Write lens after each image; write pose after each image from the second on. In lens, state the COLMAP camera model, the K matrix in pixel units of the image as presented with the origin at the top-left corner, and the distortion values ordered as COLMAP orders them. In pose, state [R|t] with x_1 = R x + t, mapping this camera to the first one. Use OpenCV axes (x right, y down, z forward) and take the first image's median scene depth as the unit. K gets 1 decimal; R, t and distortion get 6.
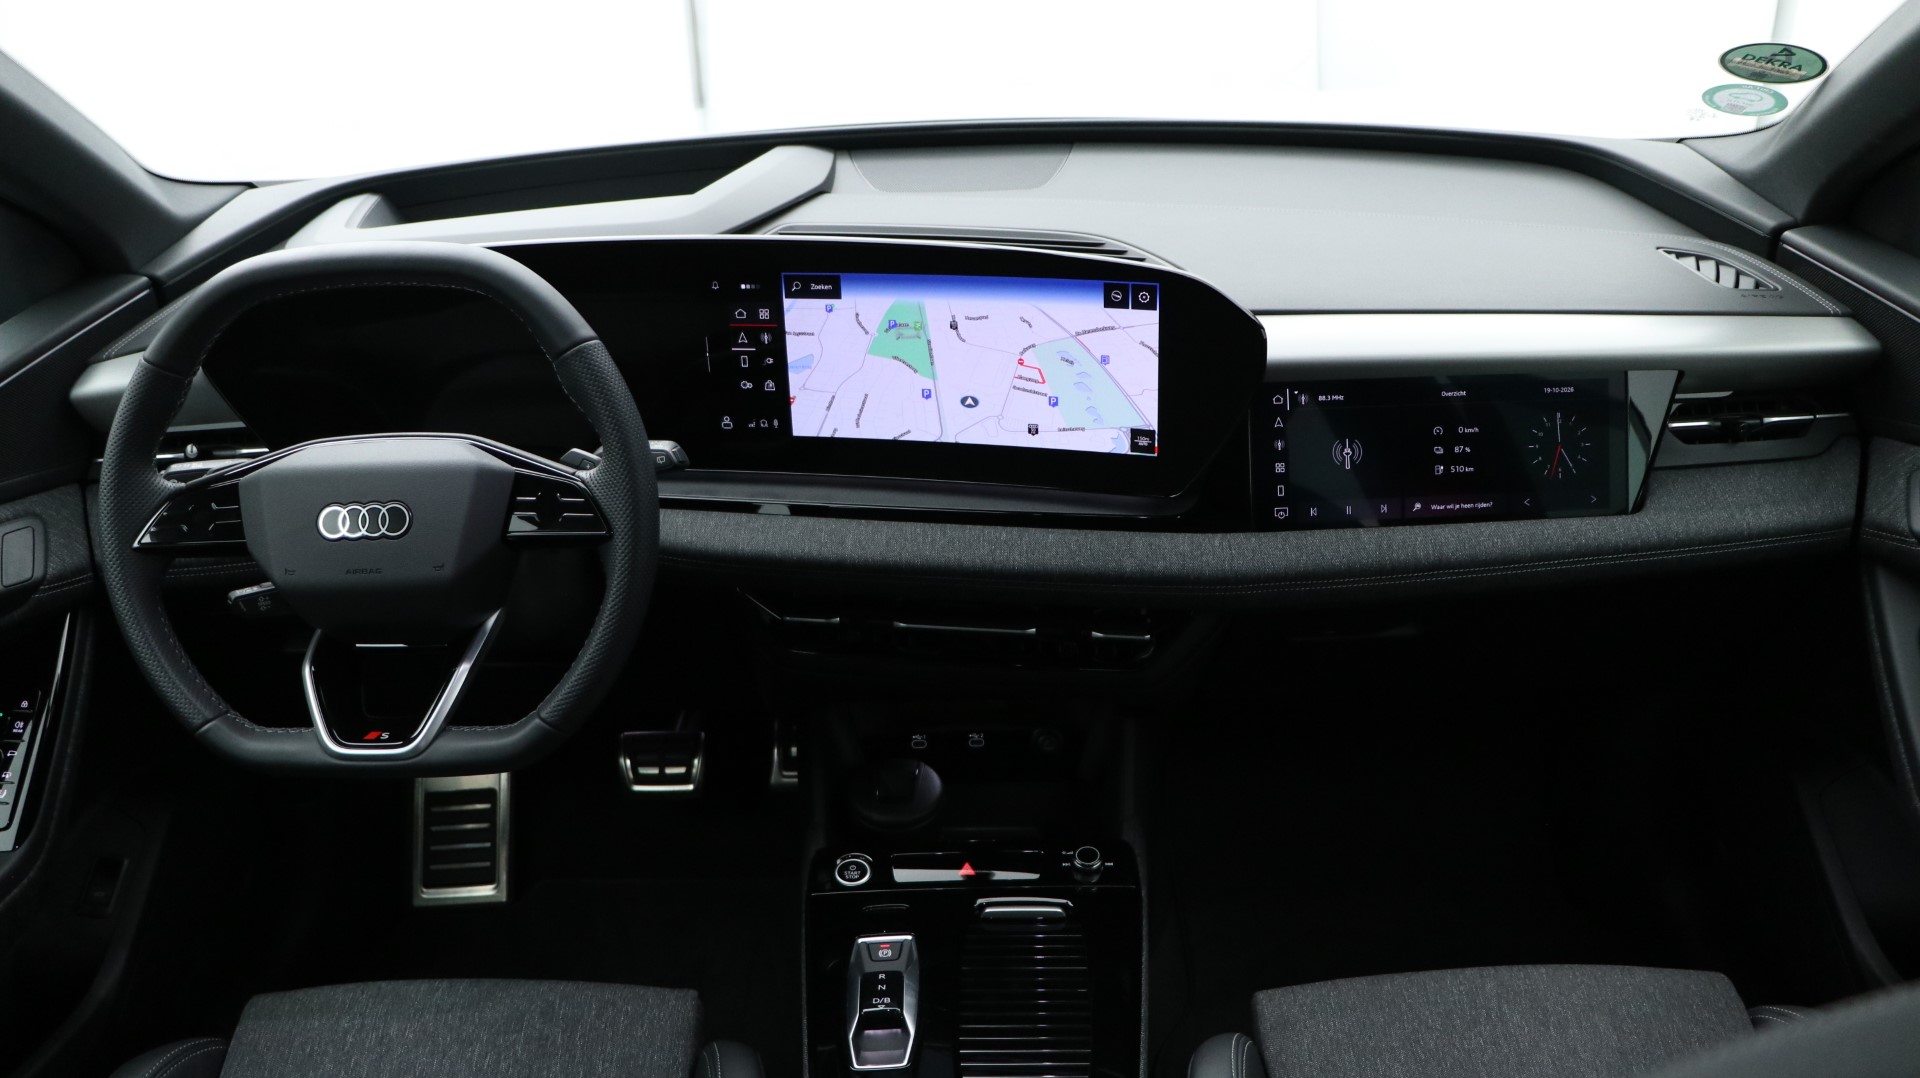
lens RADIAL K [[1575.4, 0, 961.8], [0, 1575.4, 534.2], [0, 0, 1]] dist [-0.167945, 0.084206]
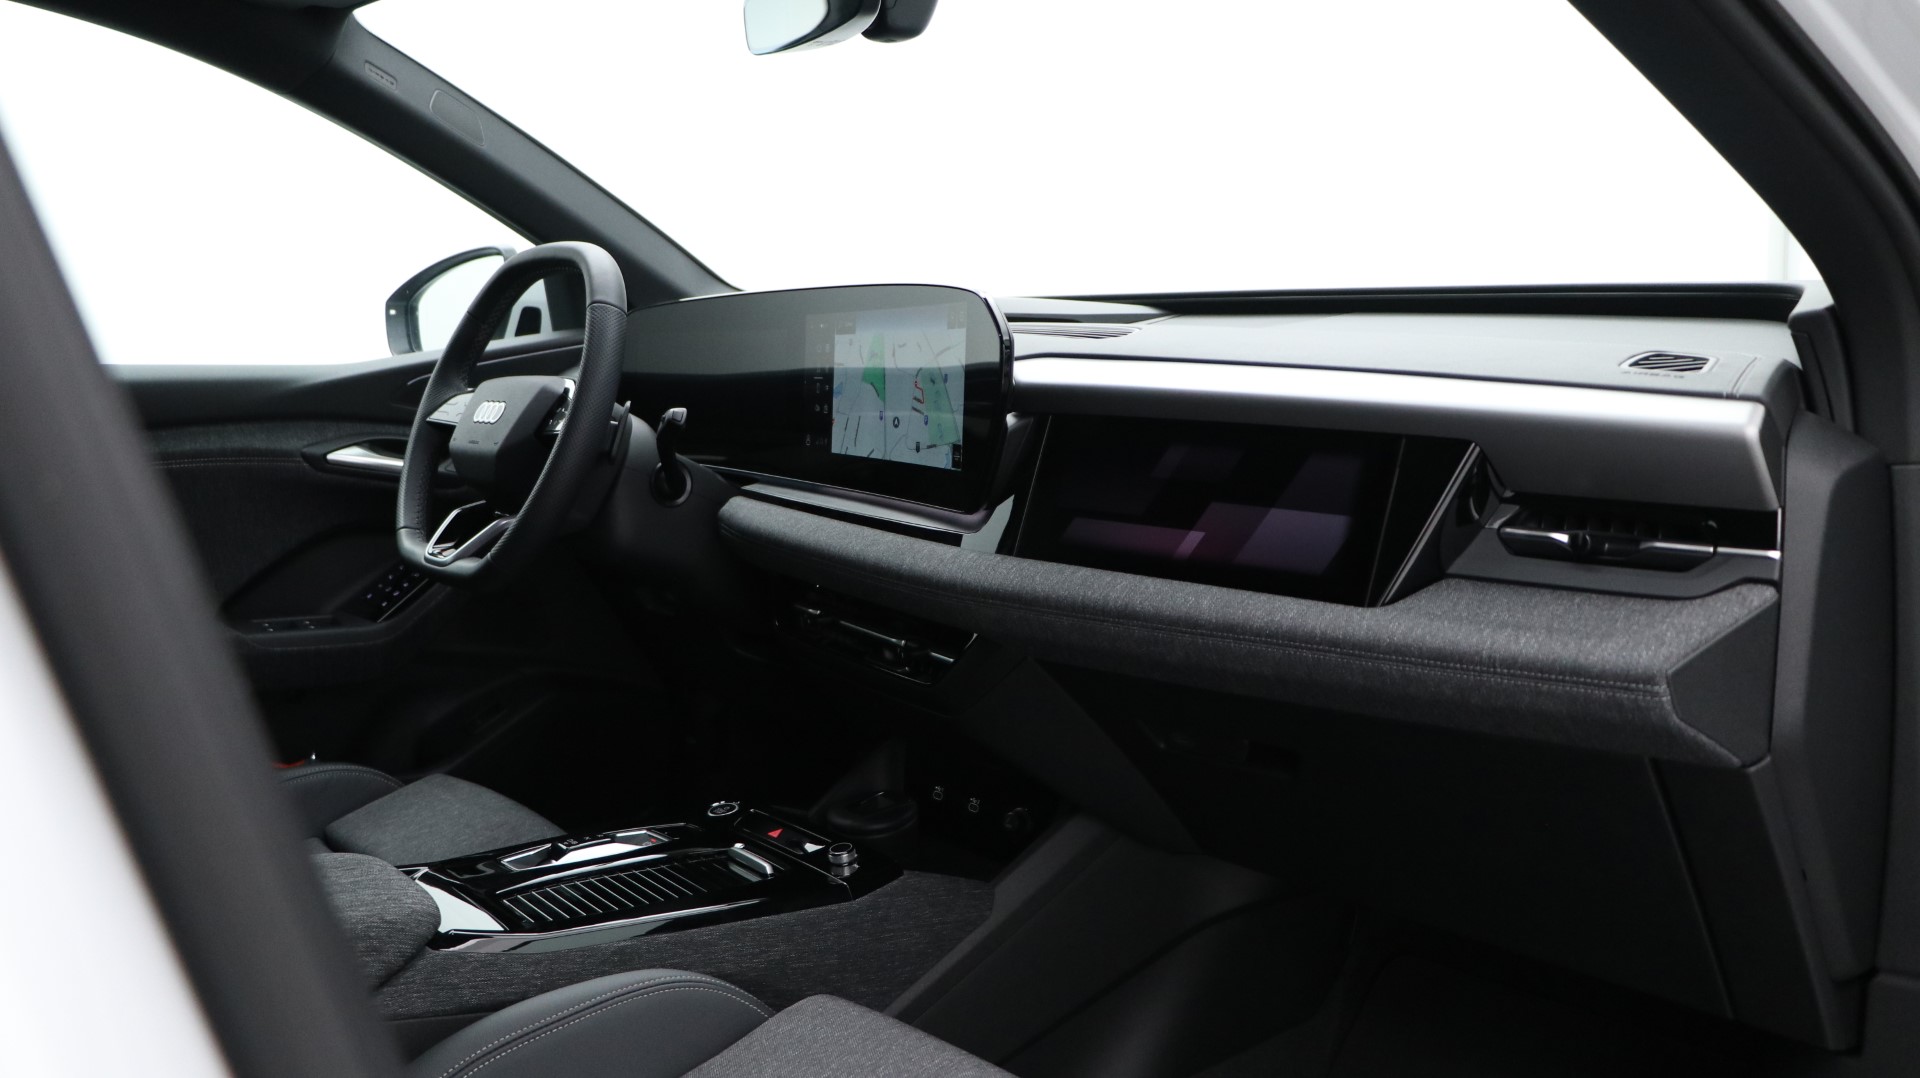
lens RADIAL K [[1575.4, 0, 957.1], [0, 1575.4, 544.4], [0, 0, 1]] dist [-0.167945, 0.084206]
pose [[0.639760, 0.127227, -0.757971, 0.905273], [-0.335530, 0.933496, -0.126513, 0.126531], [0.691467, 0.335260, 0.639902, 0.339974]]
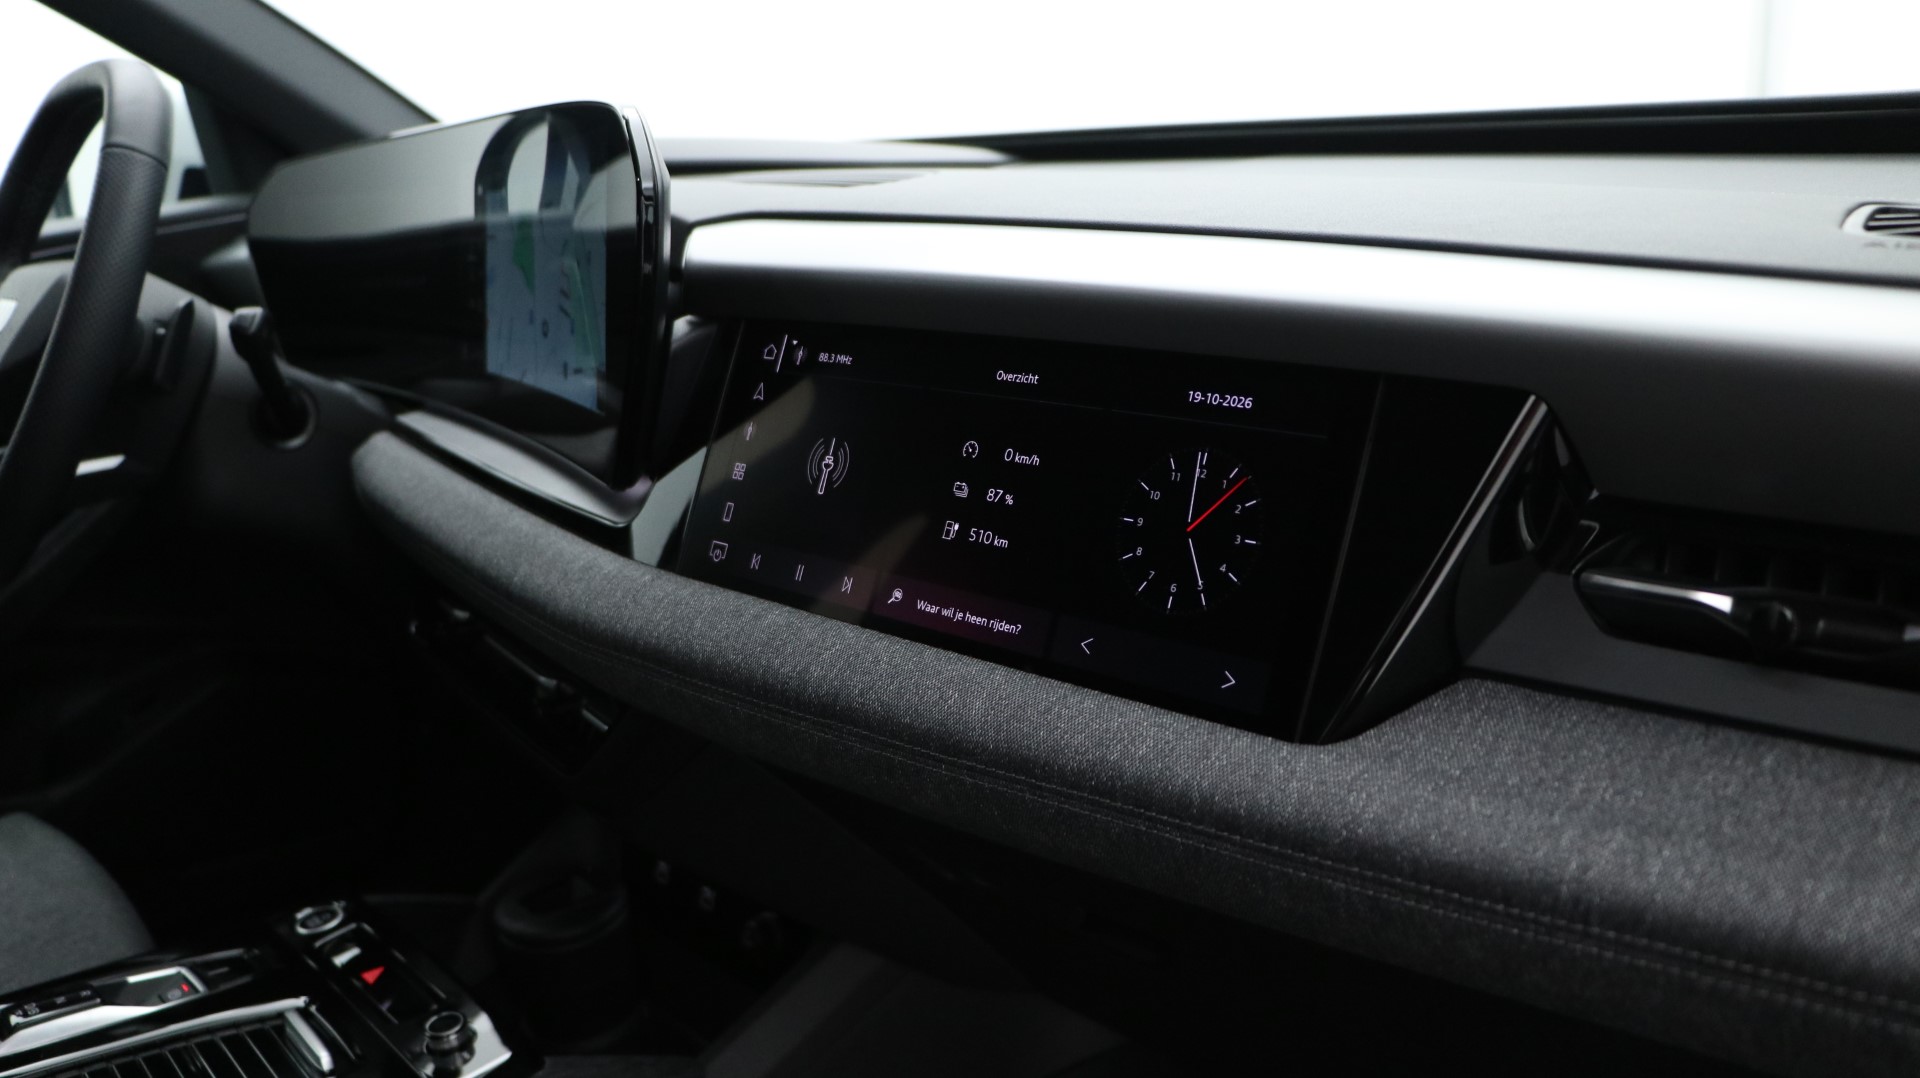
lens RADIAL K [[1575.4, 0, 921.9], [0, 1575.4, 538.1], [0, 0, 1]] dist [-0.167945, 0.084206]
pose [[0.658091, 0.178927, -0.731369, 0.648396], [-0.324556, 0.943890, -0.061118, -0.007439], [0.679396, 0.277591, 0.679237, 0.670907]]
